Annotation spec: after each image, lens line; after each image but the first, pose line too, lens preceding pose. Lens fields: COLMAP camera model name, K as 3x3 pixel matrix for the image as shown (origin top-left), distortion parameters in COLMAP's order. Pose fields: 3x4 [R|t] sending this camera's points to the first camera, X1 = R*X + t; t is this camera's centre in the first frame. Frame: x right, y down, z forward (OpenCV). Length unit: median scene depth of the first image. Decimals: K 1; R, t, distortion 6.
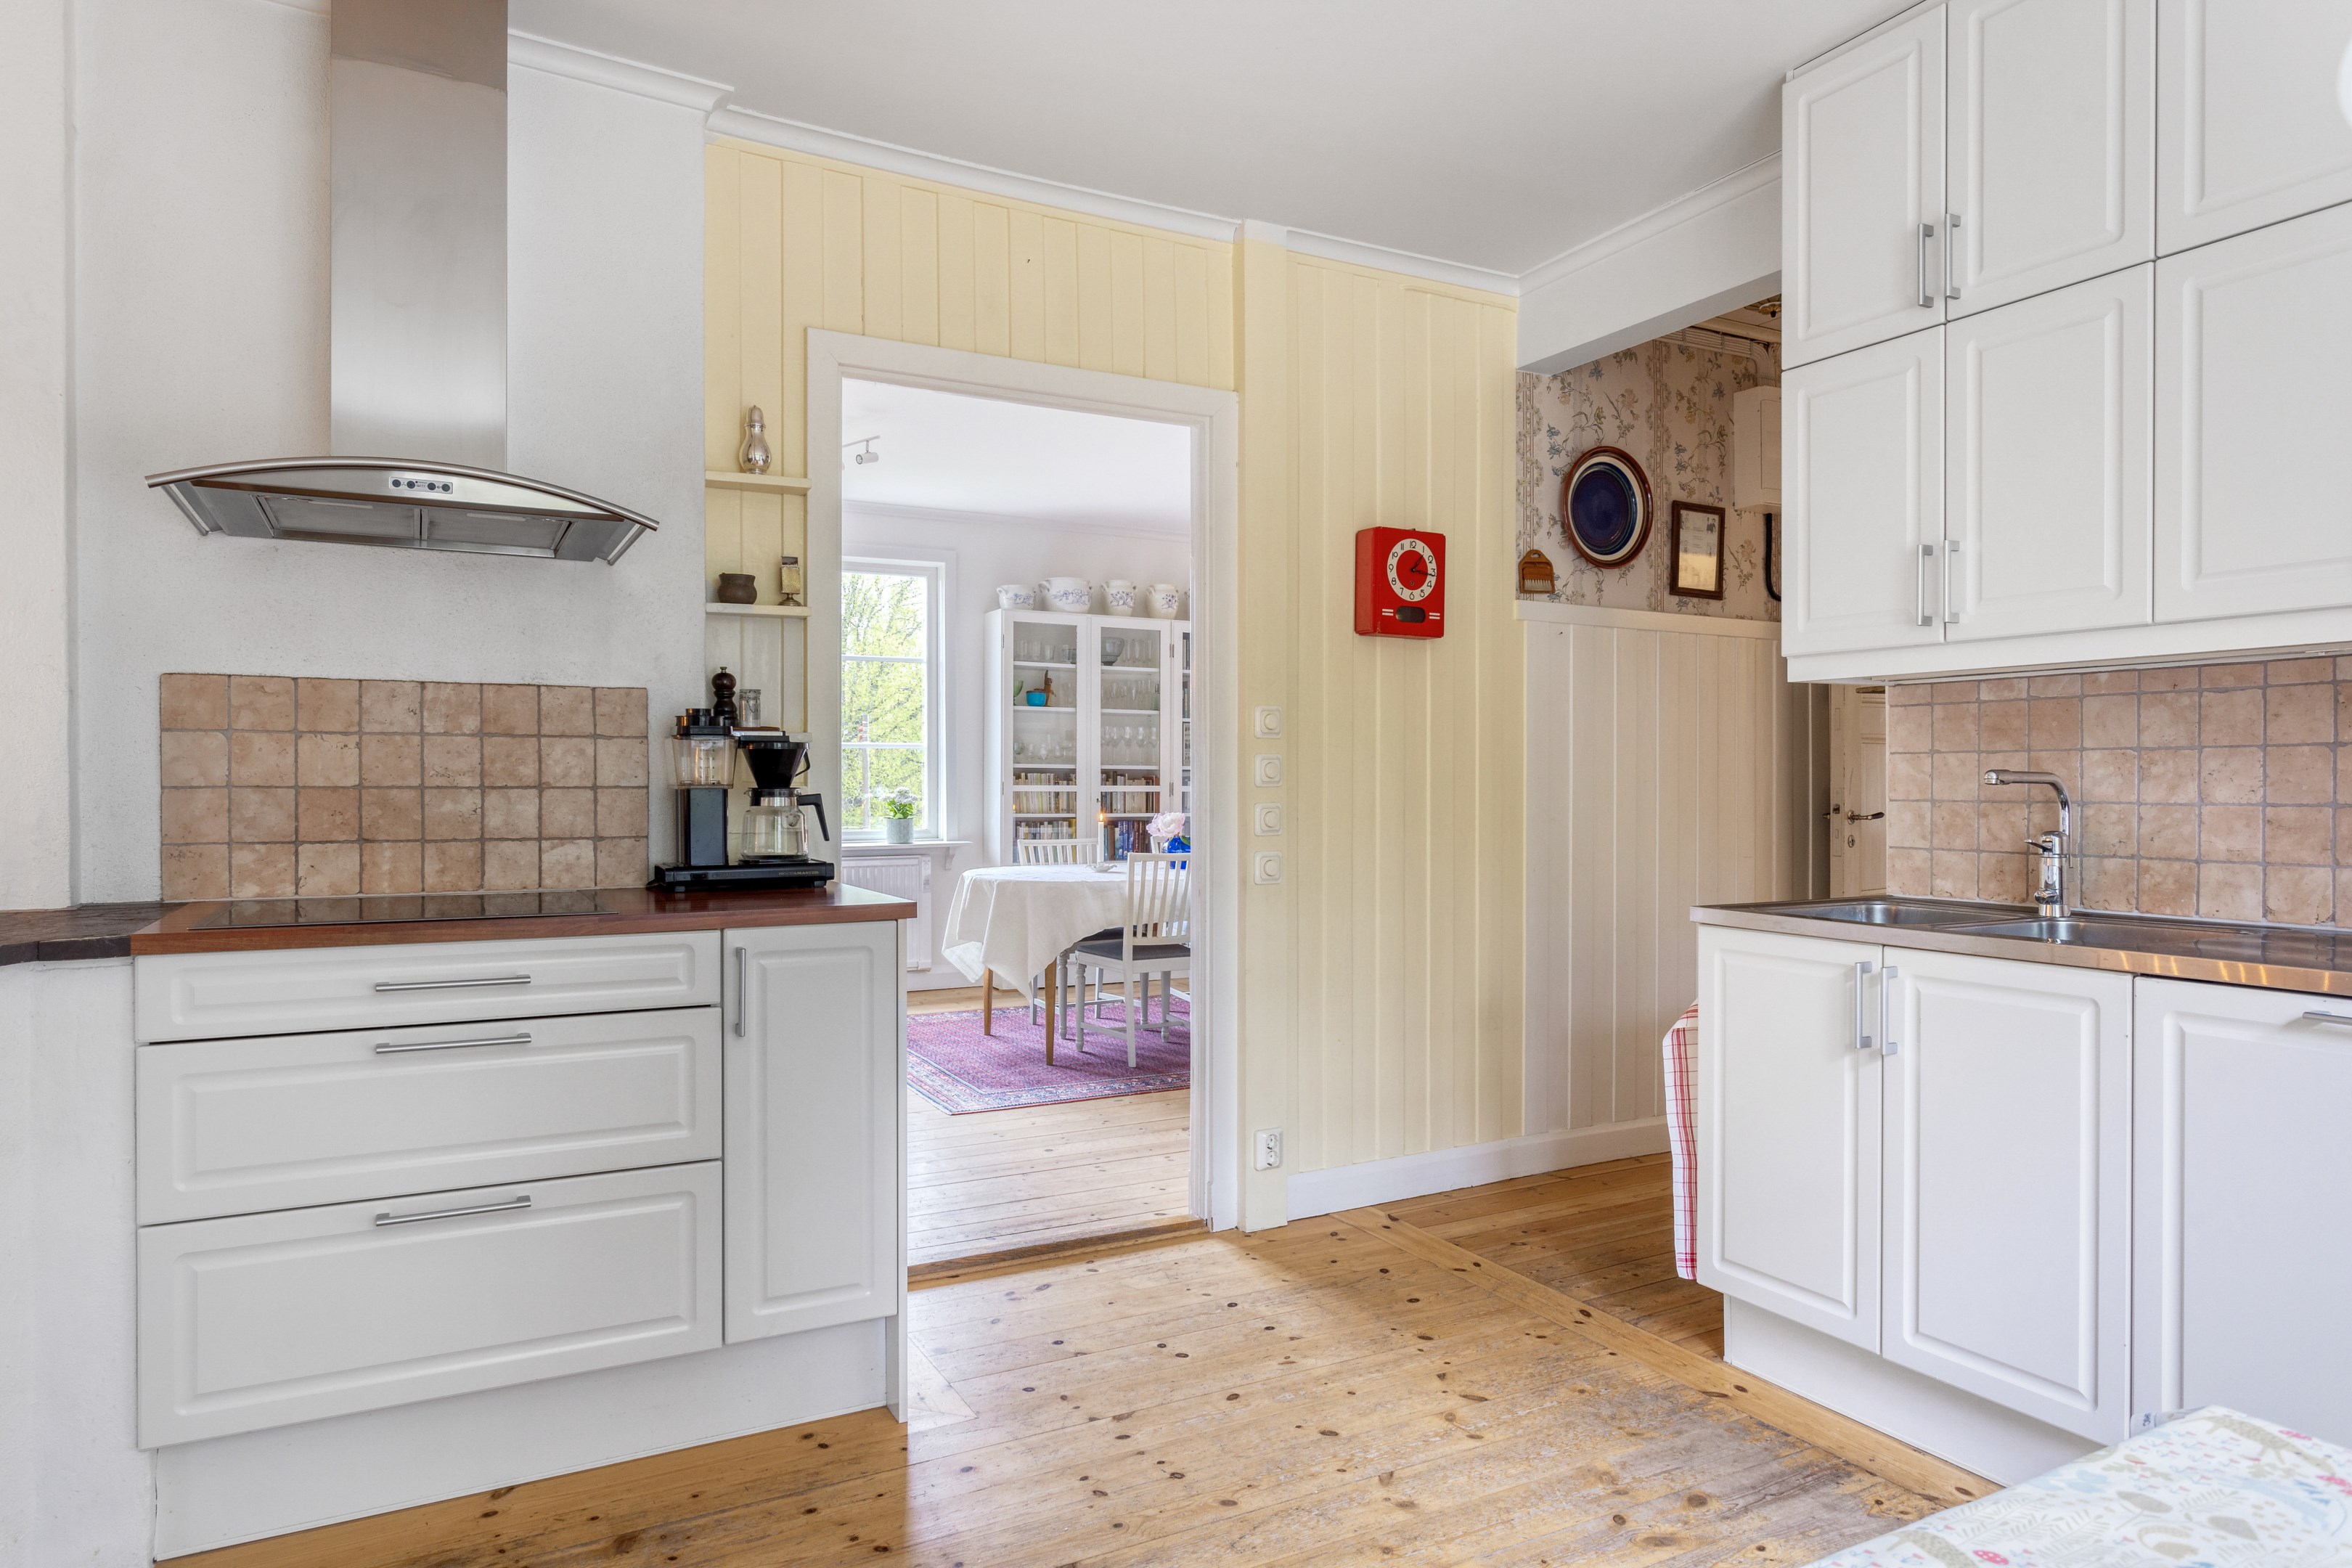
lens RADIAL K [[1429.6, 0, 1176.0], [0, 1429.6, 784.0], [0, 0, 1]] dist [-0.000025, -0.000011]
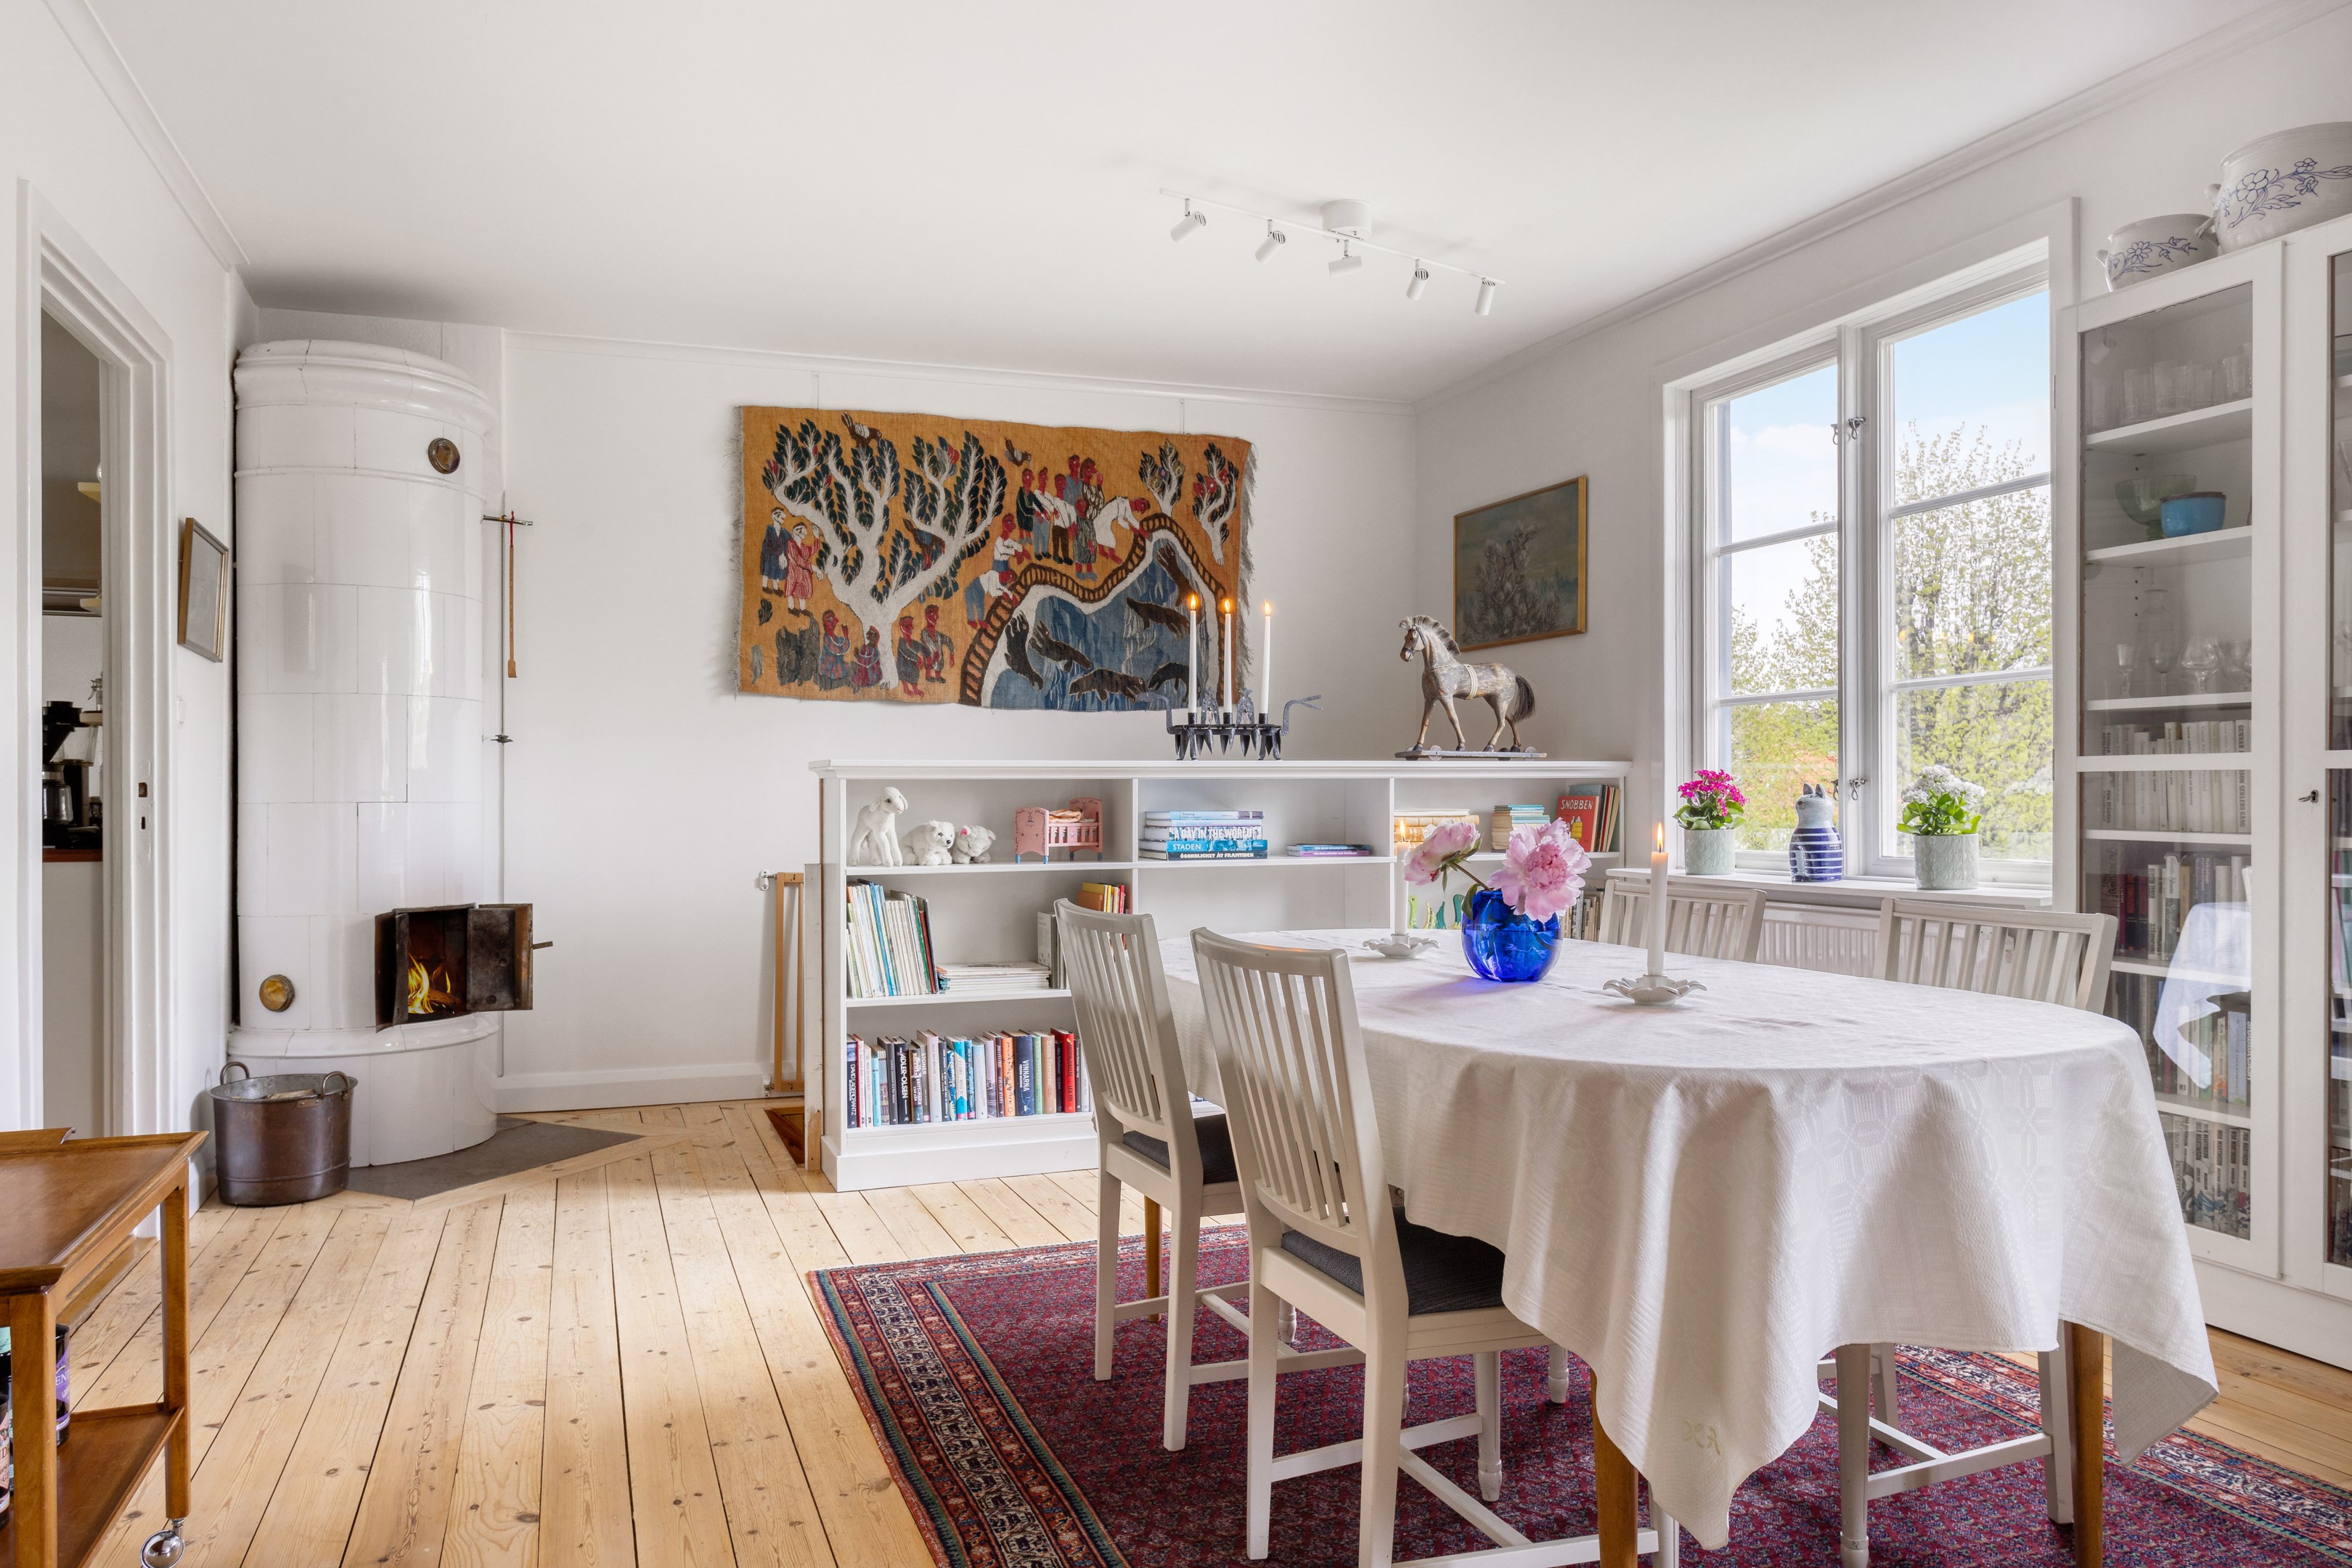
lens RADIAL K [[1651.2, 0, 1177.2], [0, 1651.2, 761.1], [0, 0, 1]] dist [-0.031058, 0.052197]
pose [[-0.138590, -0.023232, -0.990077, 0.354233], [0.002964, 0.999711, -0.023873, 0.011662], [0.990345, -0.006243, -0.138481, 0.801413]]
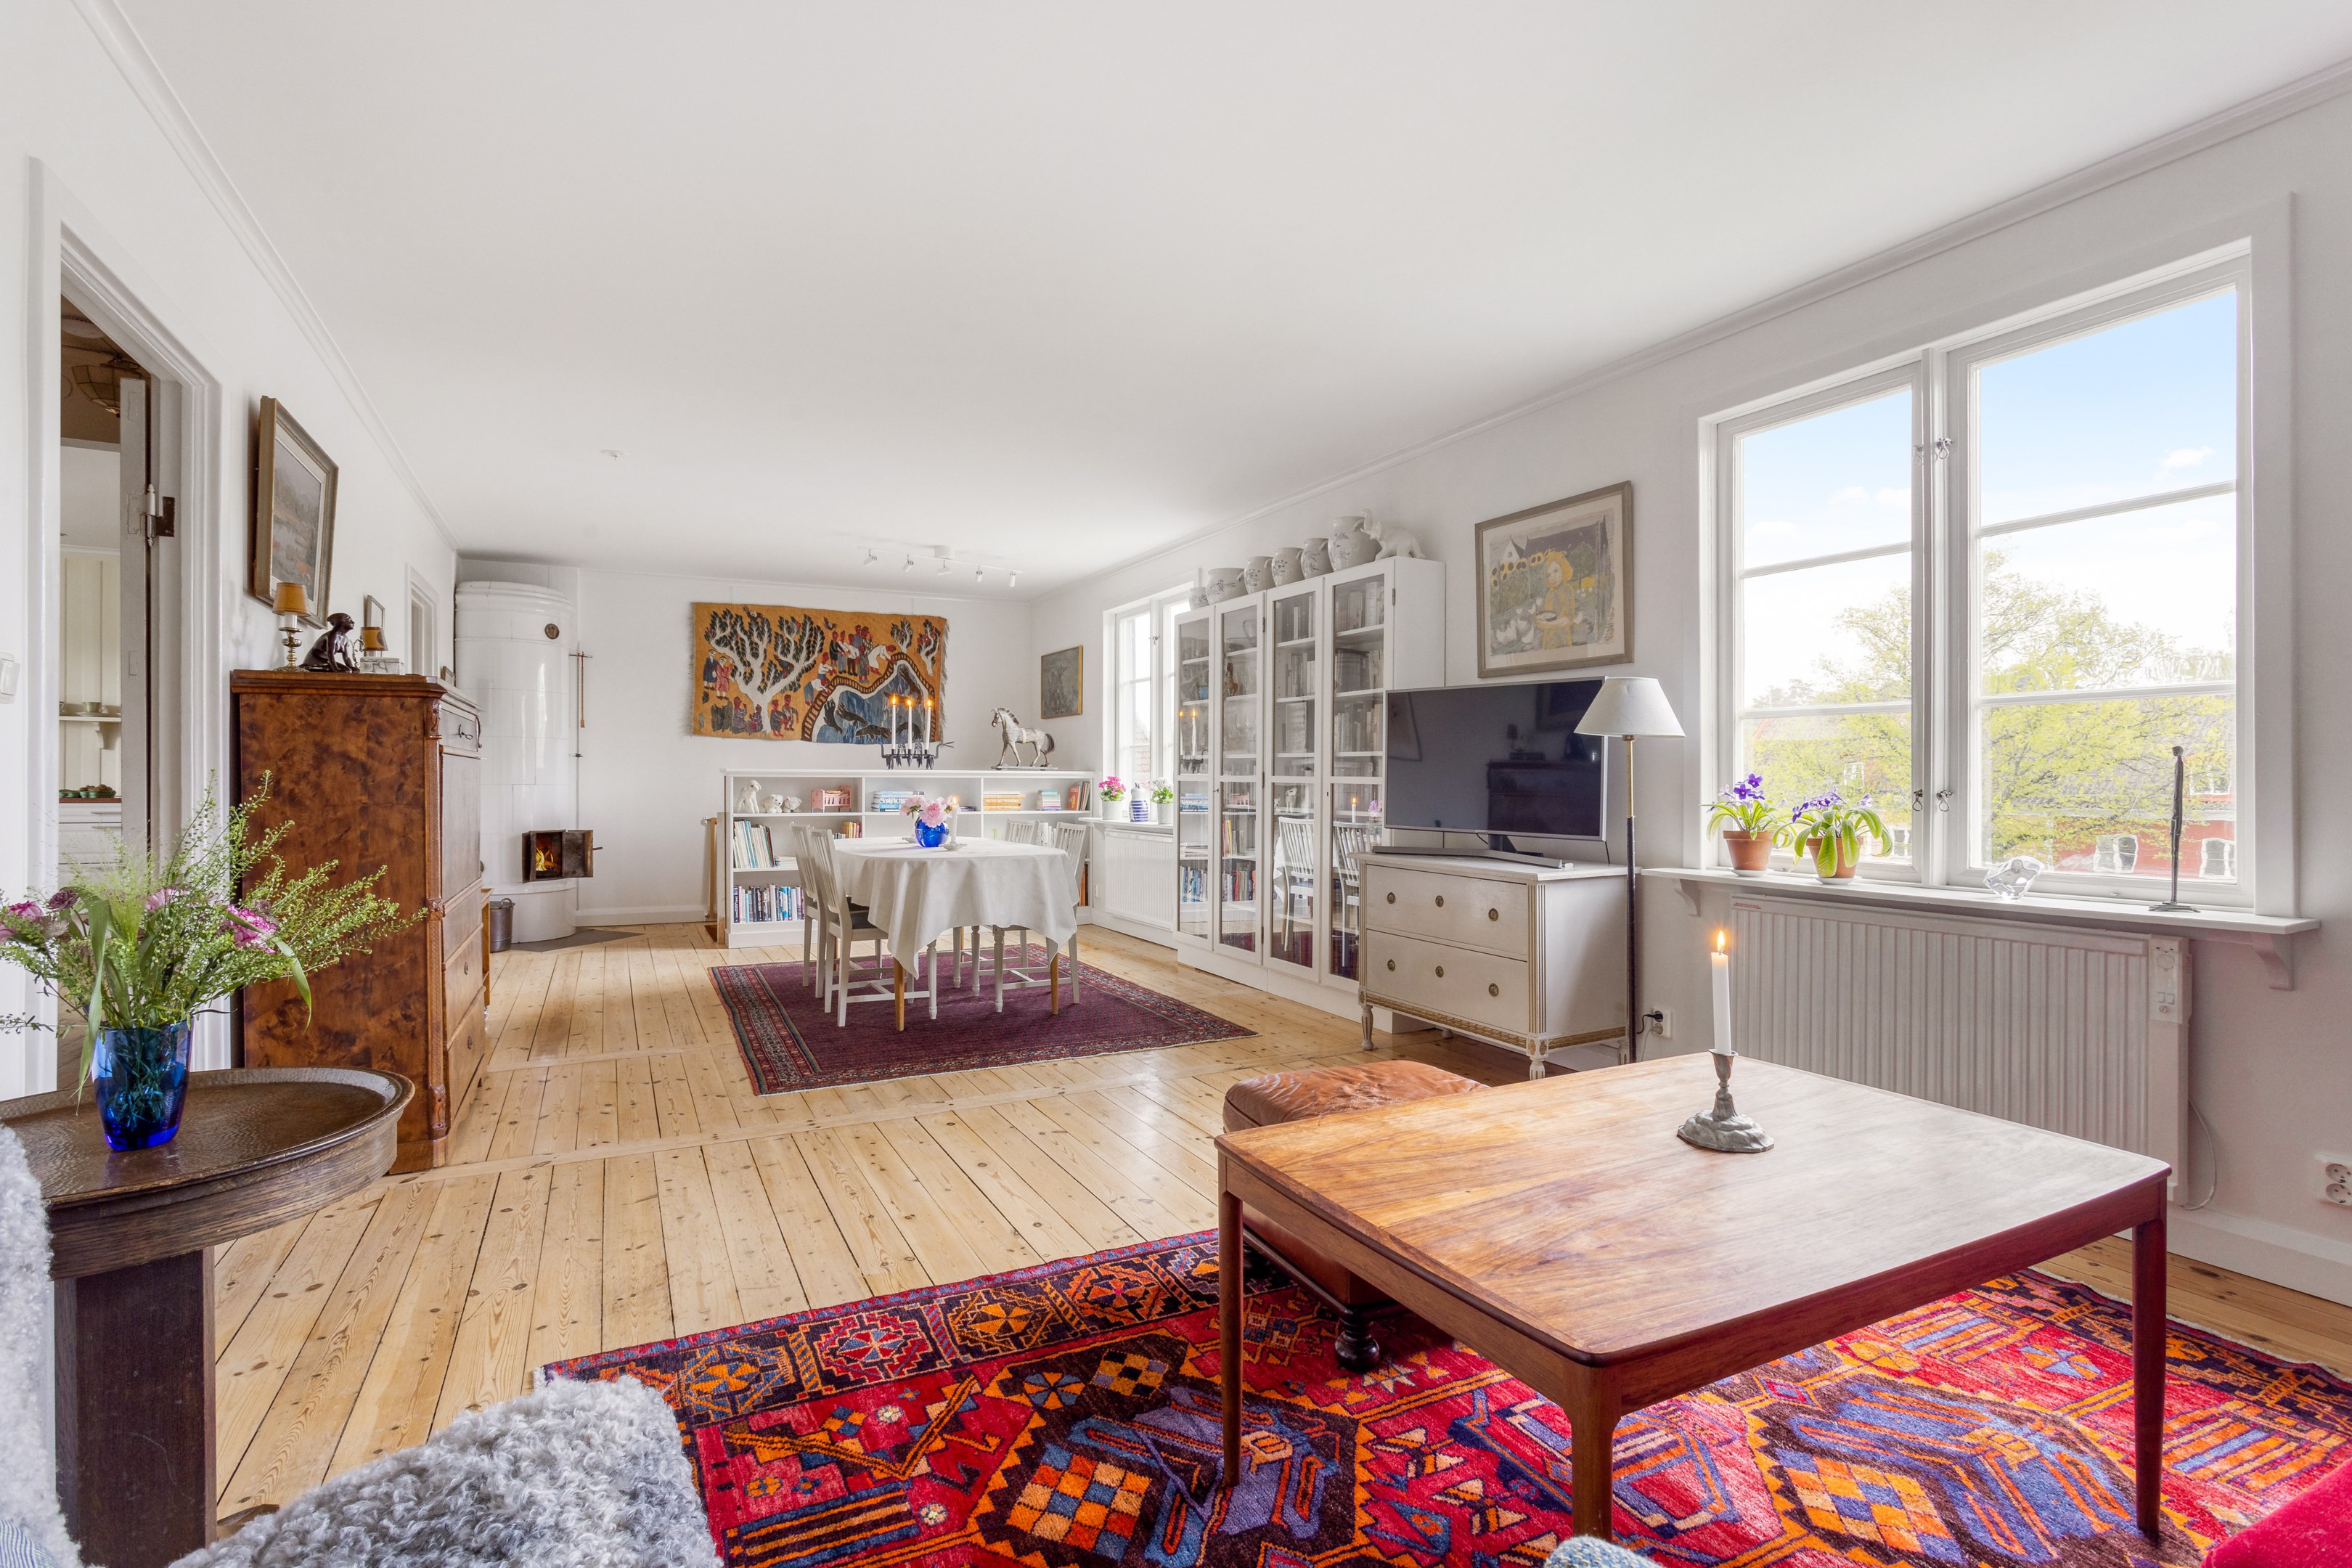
lens RADIAL K [[1108.3, 0, 1176.0], [0, 1108.3, 784.0], [0, 0, 1]] dist [0.000340, 0.000002]
pose [[-0.016628, 0.000769, -0.999861, 0.691579], [-0.007238, 0.999973, 0.000890, 0.006832], [0.999836, 0.007251, -0.016622, 0.977482]]
